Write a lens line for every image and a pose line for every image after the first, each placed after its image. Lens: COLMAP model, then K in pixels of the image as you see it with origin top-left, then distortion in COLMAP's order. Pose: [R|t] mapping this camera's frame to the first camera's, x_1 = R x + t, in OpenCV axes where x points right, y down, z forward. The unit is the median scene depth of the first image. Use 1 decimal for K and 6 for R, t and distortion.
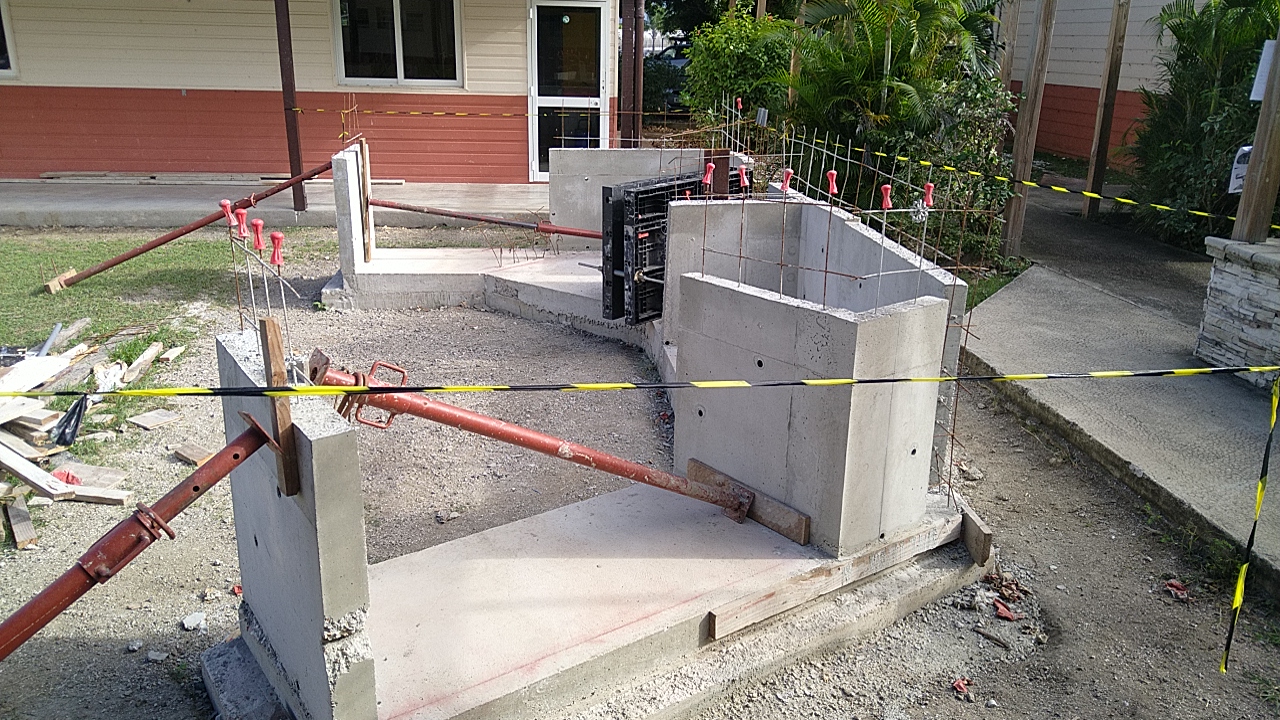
lens RADIAL K [[980.0, 0, 643.5], [0, 980.0, 360.6], [0, 0, 1]] dist [0.022021, -0.035934]
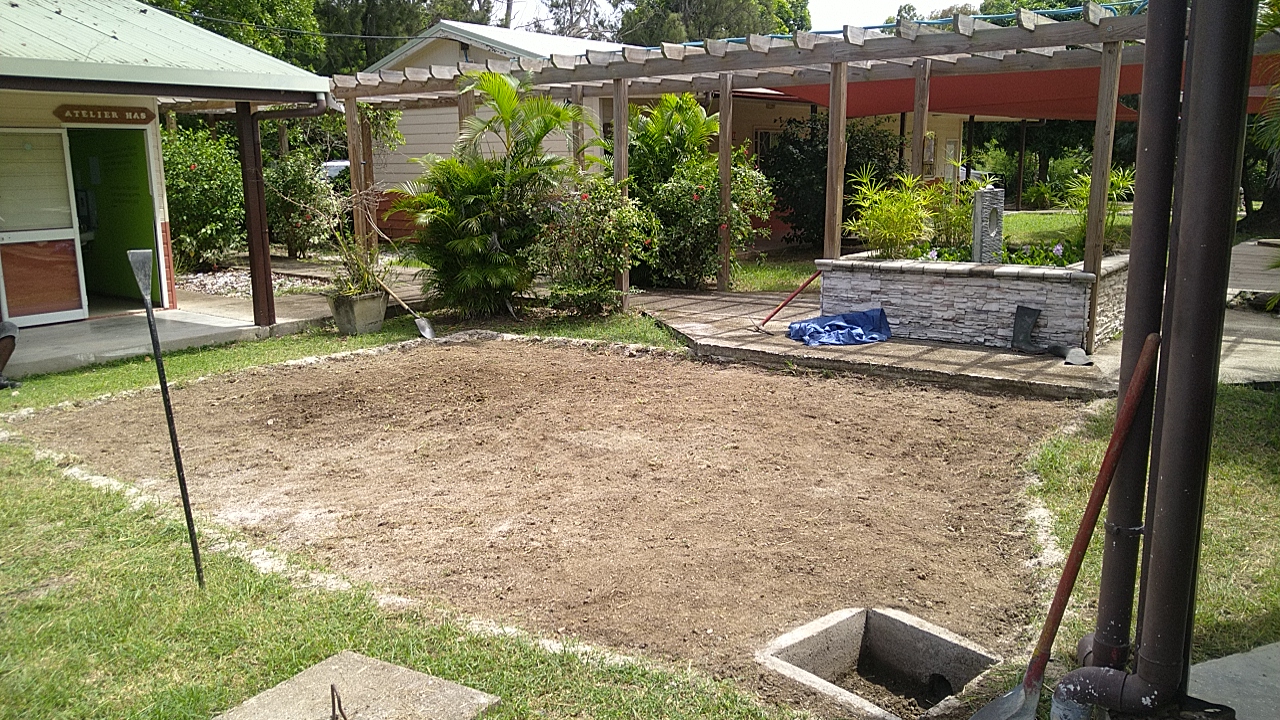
lens RADIAL K [[980.0, 0, 634.5], [0, 980.0, 360.5], [0, 0, 1]] dist [0.022021, -0.035934]
pose [[0.695009, -0.169541, 0.698726, -0.686794], [0.248122, 0.968657, -0.011764, -0.009003], [-0.674832, 0.181546, 0.715292, 0.002248]]
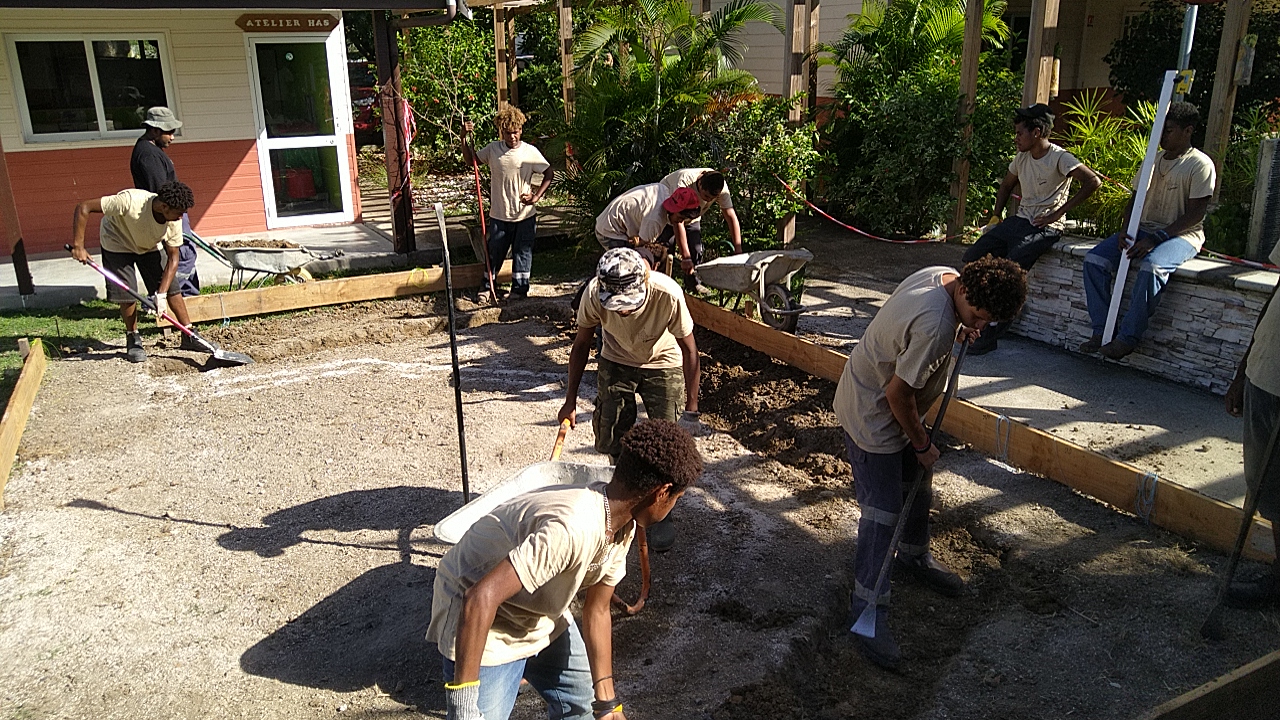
lens RADIAL K [[980.0, 0, 644.3], [0, 980.0, 358.5], [0, 0, 1]] dist [0.022021, -0.035934]
pose [[0.926045, -0.148325, 0.347046, -0.215512], [0.150379, 0.988402, 0.021170, -0.044263], [-0.346161, 0.032584, 0.937609, 0.000161]]
